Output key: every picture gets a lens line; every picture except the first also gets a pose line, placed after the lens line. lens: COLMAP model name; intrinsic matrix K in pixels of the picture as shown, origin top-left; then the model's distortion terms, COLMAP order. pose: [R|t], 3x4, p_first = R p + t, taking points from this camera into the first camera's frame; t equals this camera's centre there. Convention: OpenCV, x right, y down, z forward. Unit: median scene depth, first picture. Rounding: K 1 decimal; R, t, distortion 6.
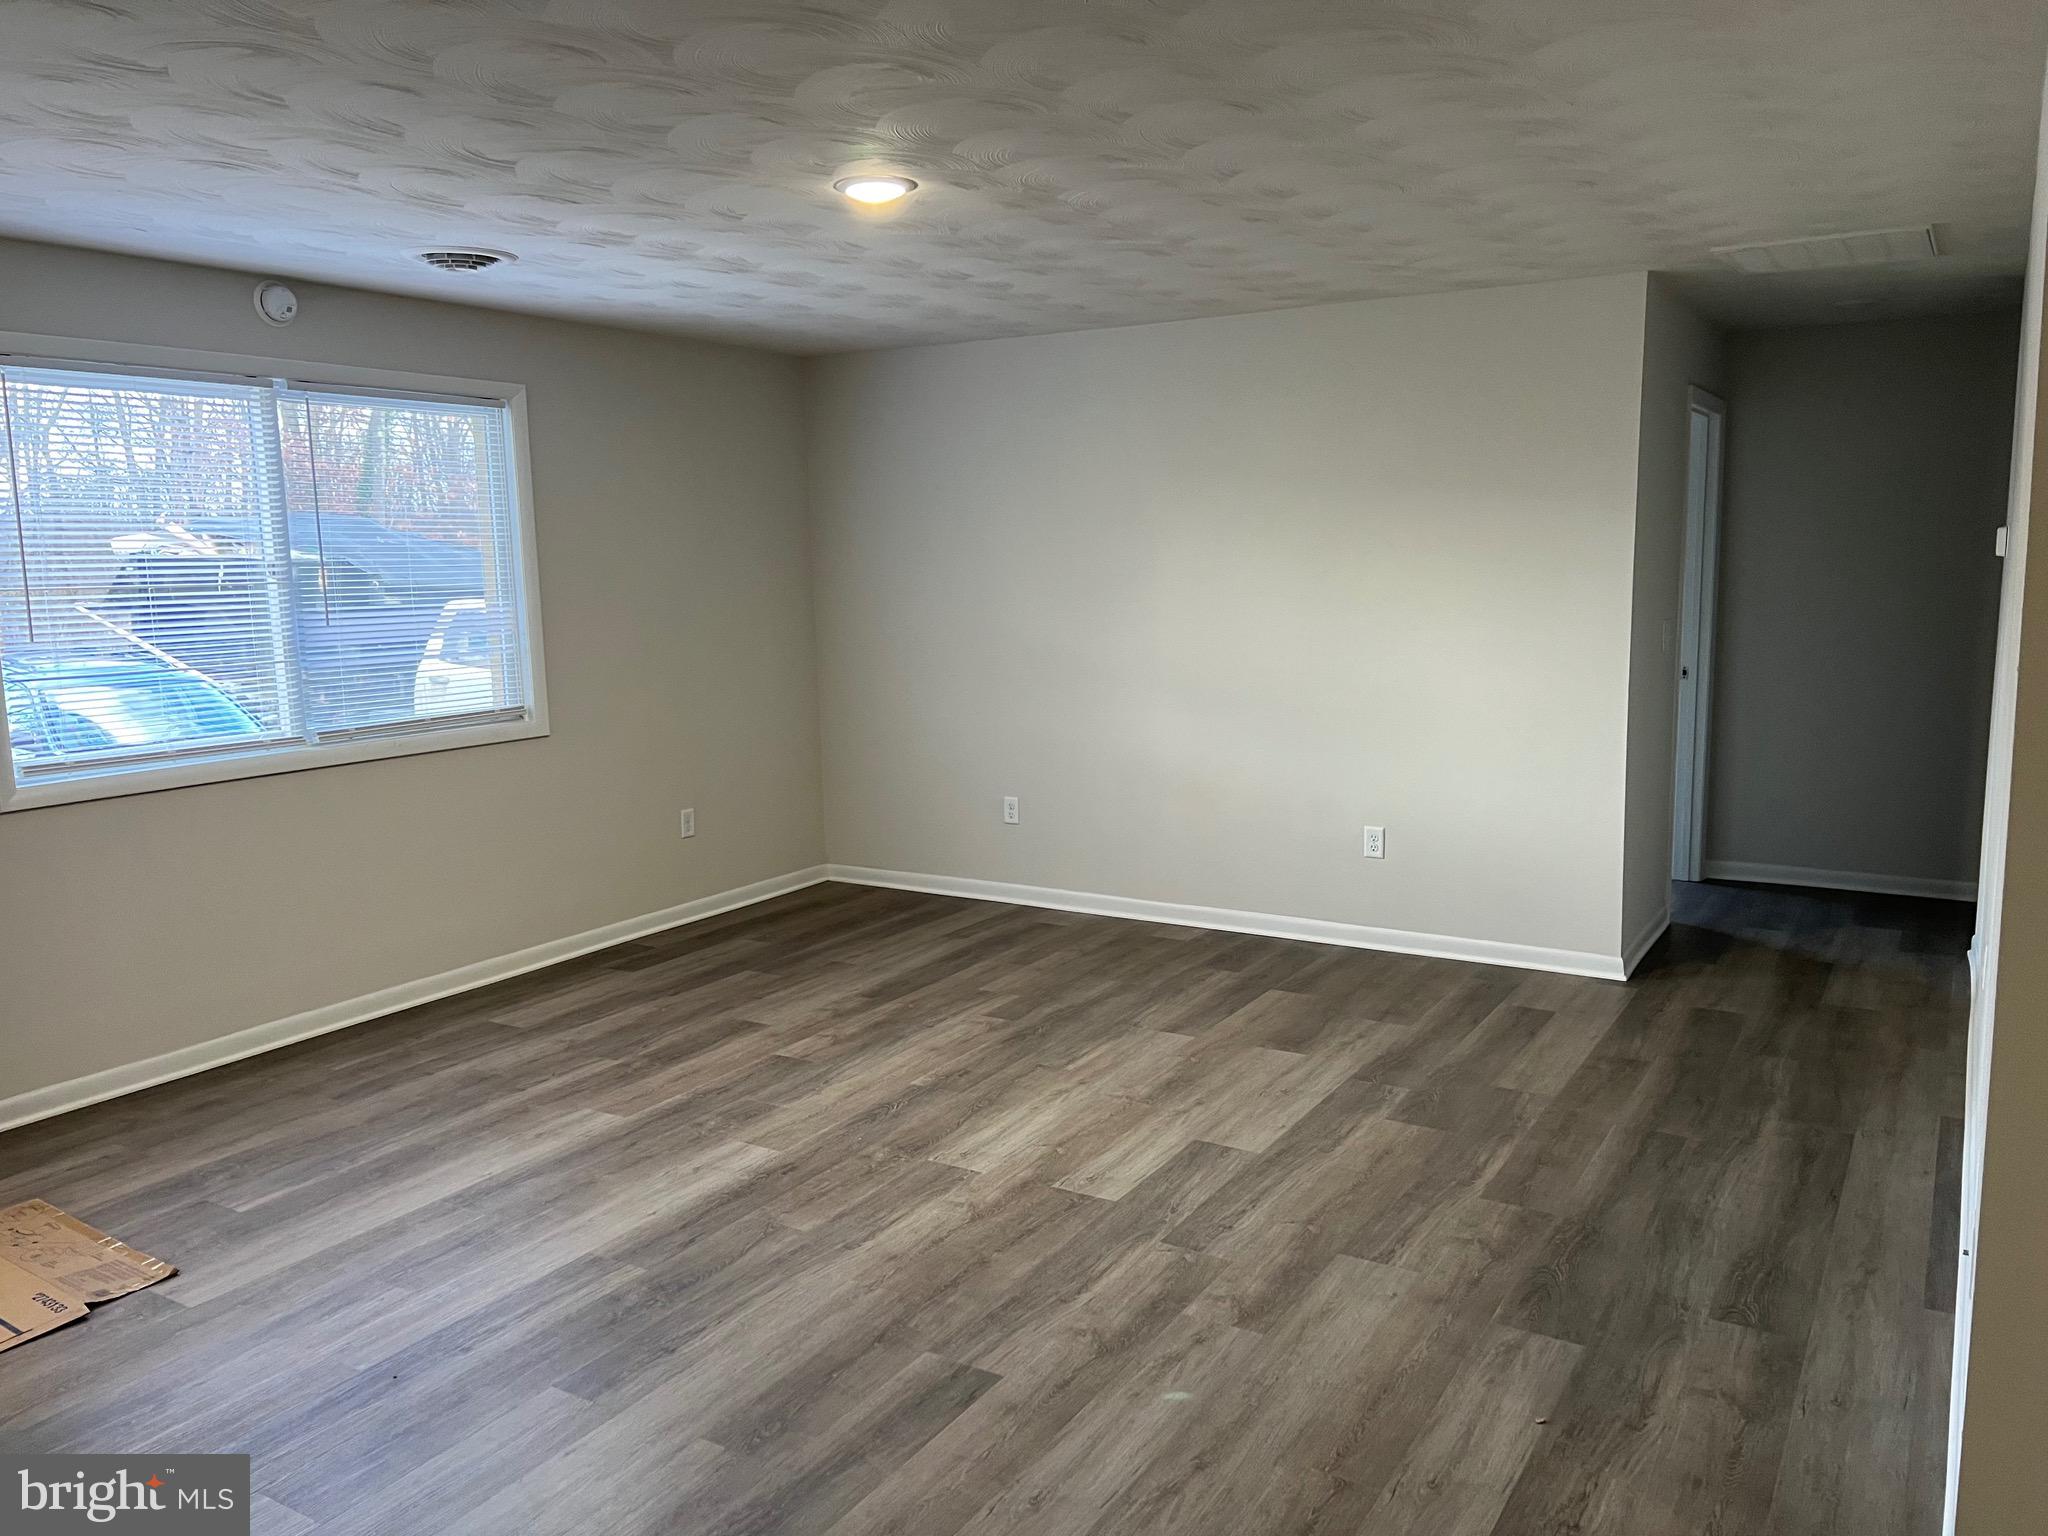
lens RADIAL K [[1560.7, 0, 1024.0], [0, 1560.7, 767.5], [0, 0, 1]] dist [0.033248, -0.041296]
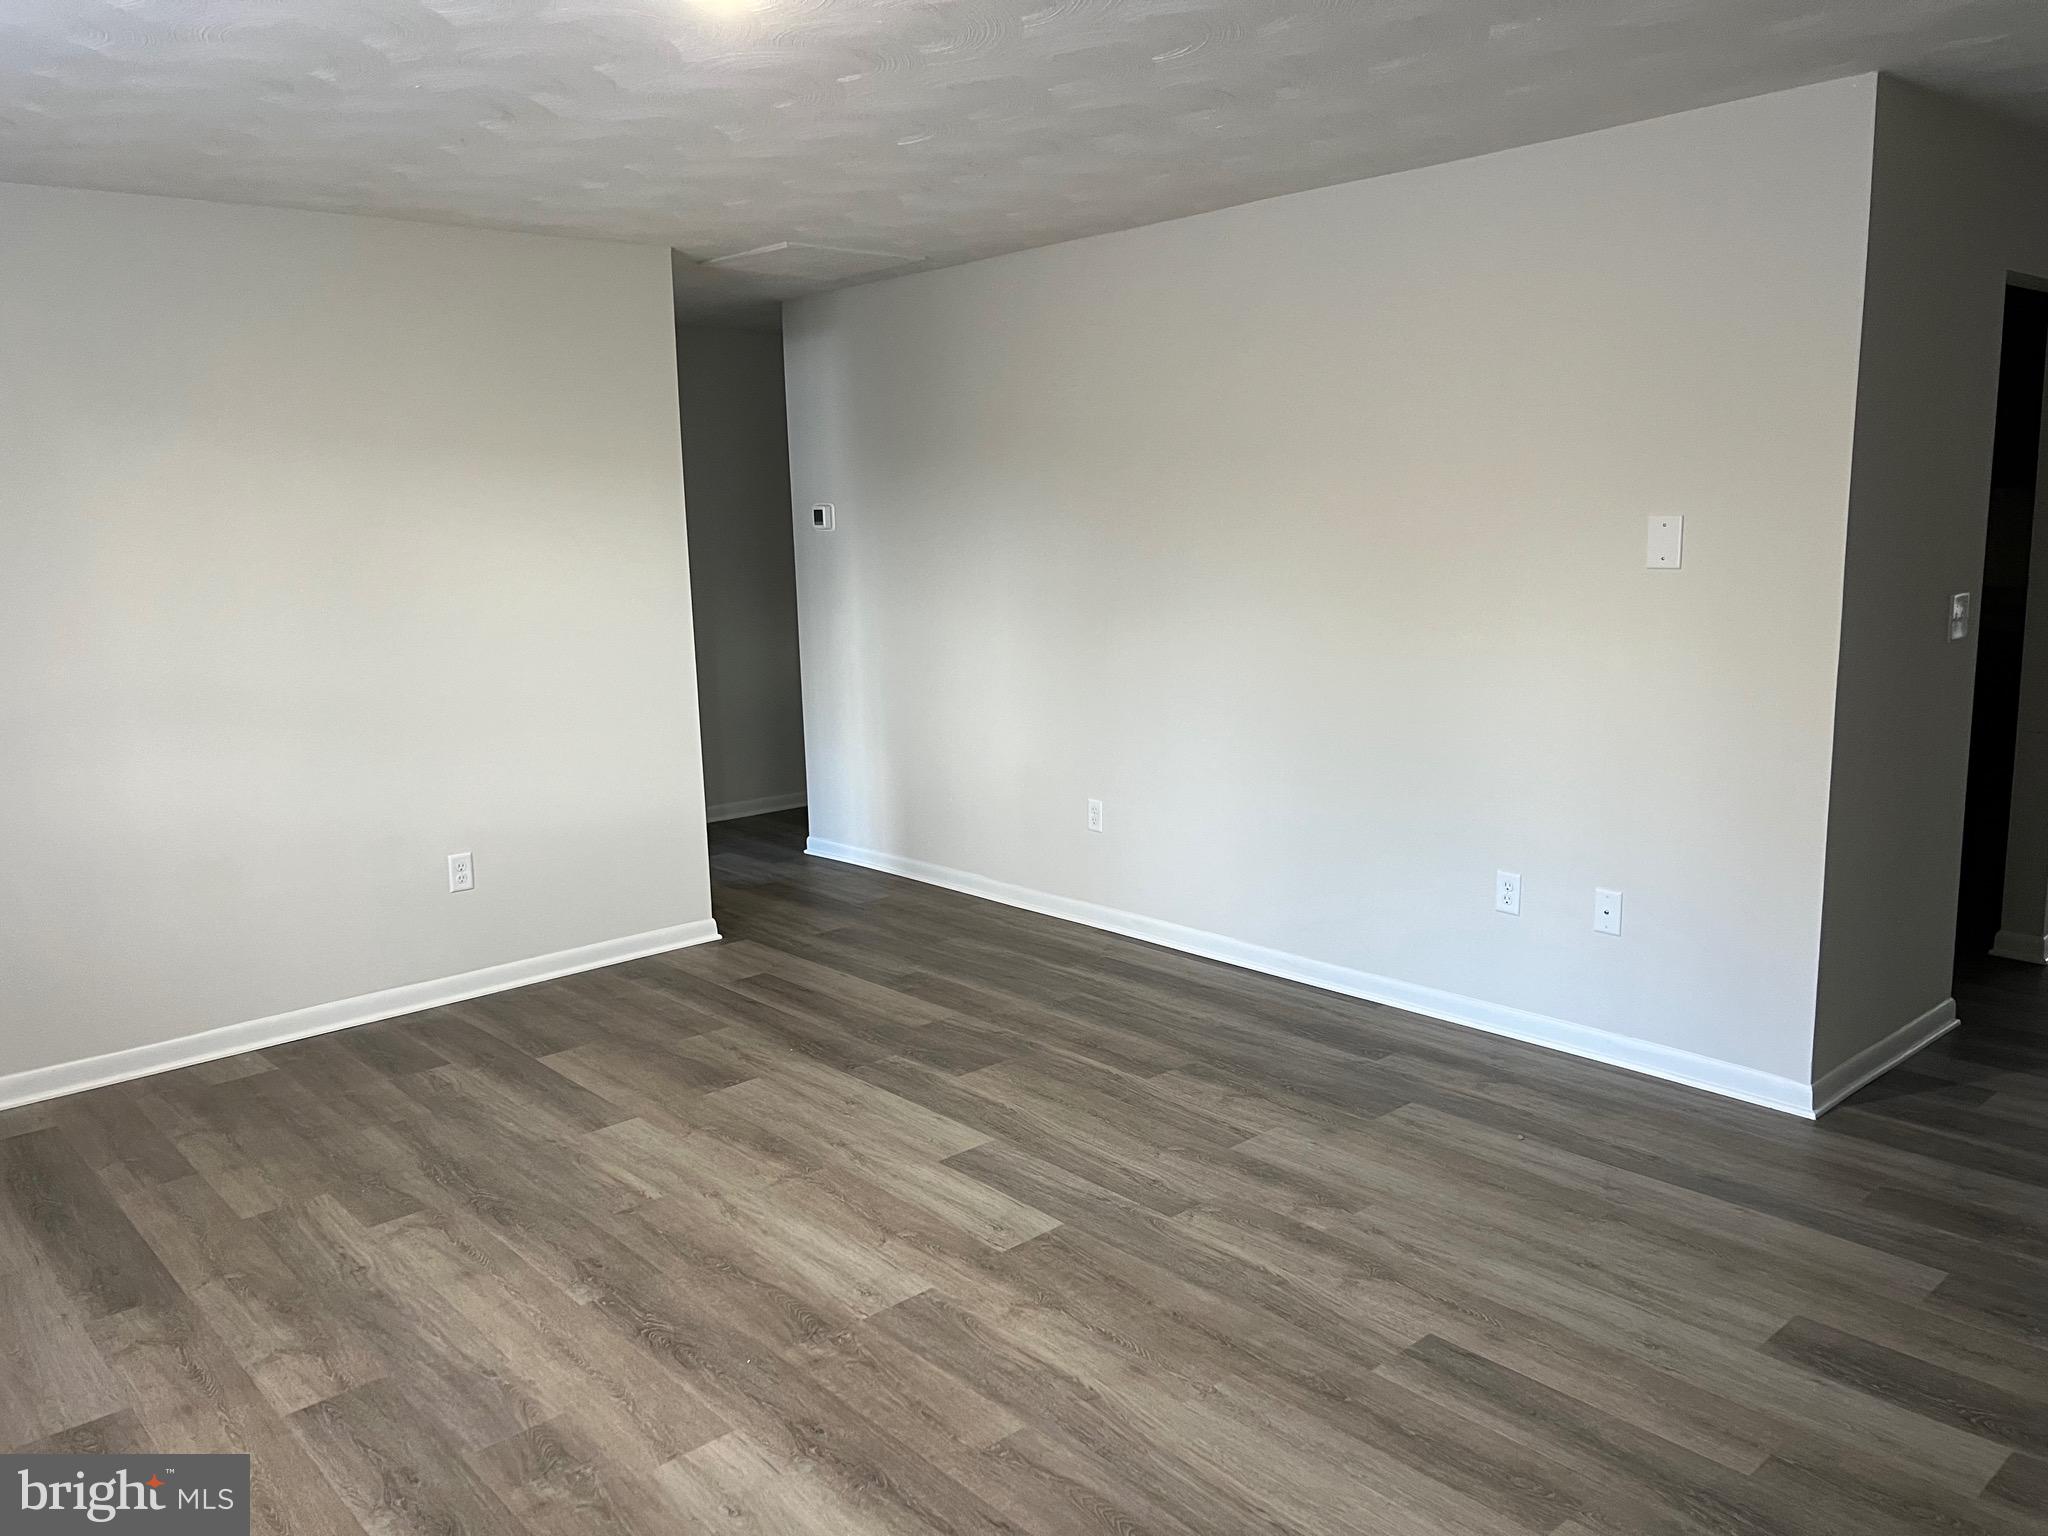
lens RADIAL K [[1560.7, 0, 1019.1], [0, 1560.7, 766.6], [0, 0, 1]] dist [0.033248, -0.041296]
pose [[0.286840, -0.157422, 0.944956, -0.616864], [0.161684, 0.980211, 0.114216, -0.072172], [-0.944236, 0.120023, 0.306616, 0.579619]]
